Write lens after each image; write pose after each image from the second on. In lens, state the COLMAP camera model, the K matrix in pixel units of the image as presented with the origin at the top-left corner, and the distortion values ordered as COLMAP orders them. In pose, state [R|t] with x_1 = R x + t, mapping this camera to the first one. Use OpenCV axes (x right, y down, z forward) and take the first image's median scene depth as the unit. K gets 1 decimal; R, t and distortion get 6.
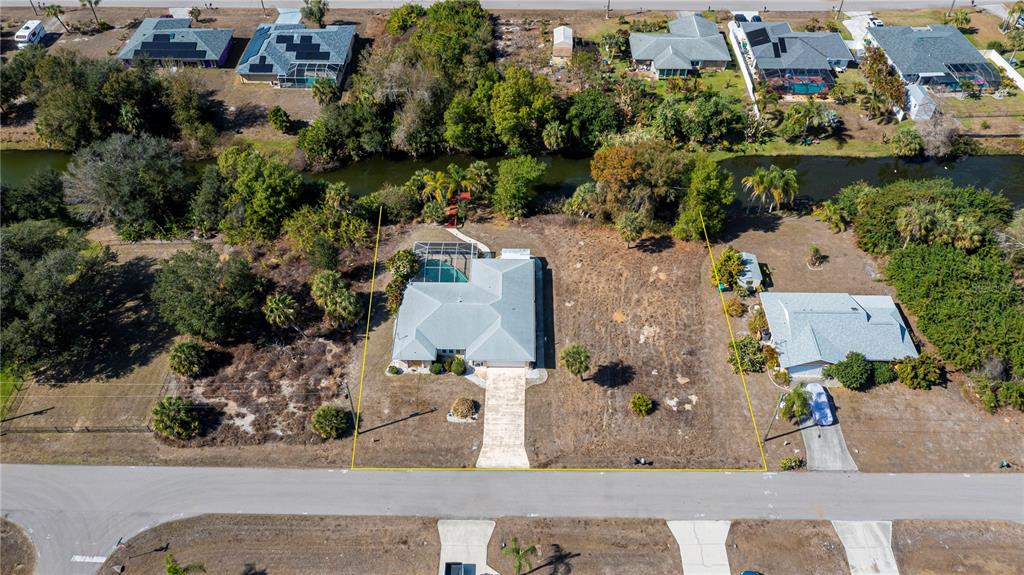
lens RADIAL K [[792.0, 0, 512.0], [0, 792.0, 287.5], [0, 0, 1]] dist [0.003663, 0.000259]
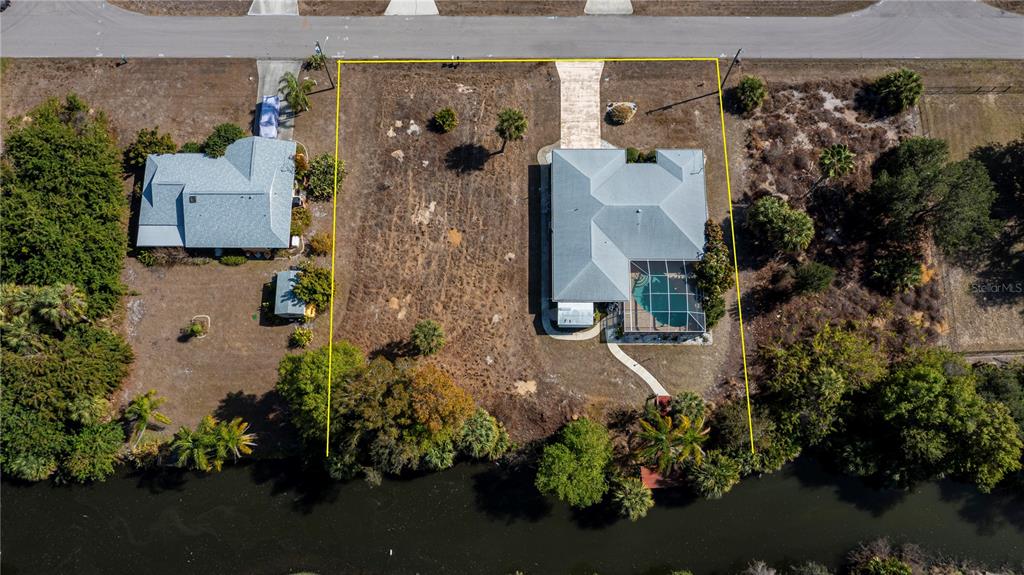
lens RADIAL K [[792.0, 0, 512.0], [0, 792.0, 287.5], [0, 0, 1]] dist [0.003663, 0.000259]
pose [[-0.999976, 0.006934, -0.000204, 0.079300], [-0.003794, -0.522169, 0.852833, -0.816311], [0.005807, 0.852814, 0.522183, 0.650112]]
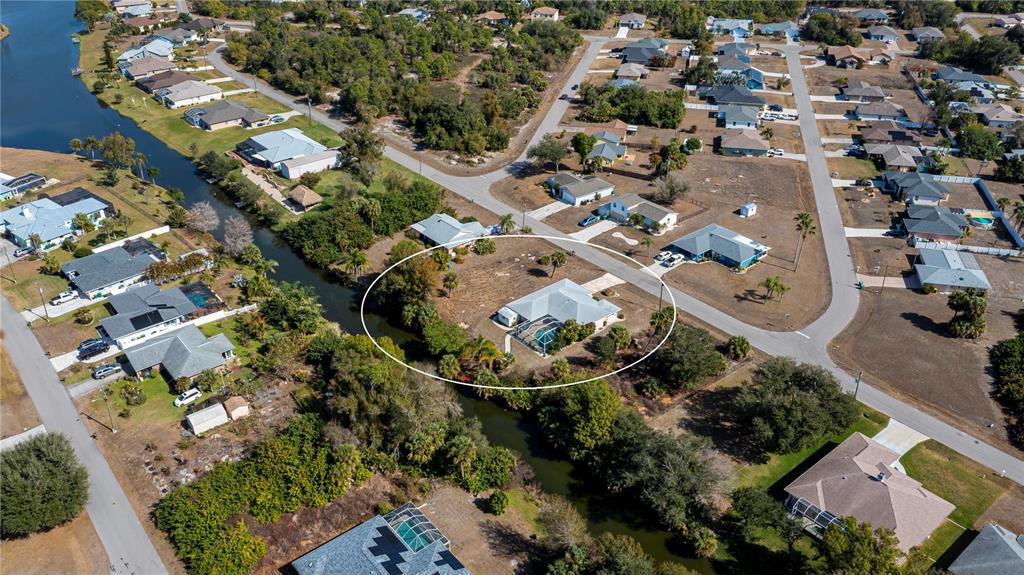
lens RADIAL K [[792.0, 0, 512.0], [0, 792.0, 287.5], [0, 0, 1]] dist [0.003663, 0.000259]
pose [[-0.640688, -0.386727, 0.663296, -1.157875], [0.550601, 0.370679, 0.747954, -1.393980], [-0.535124, 0.844416, -0.024557, 1.147050]]
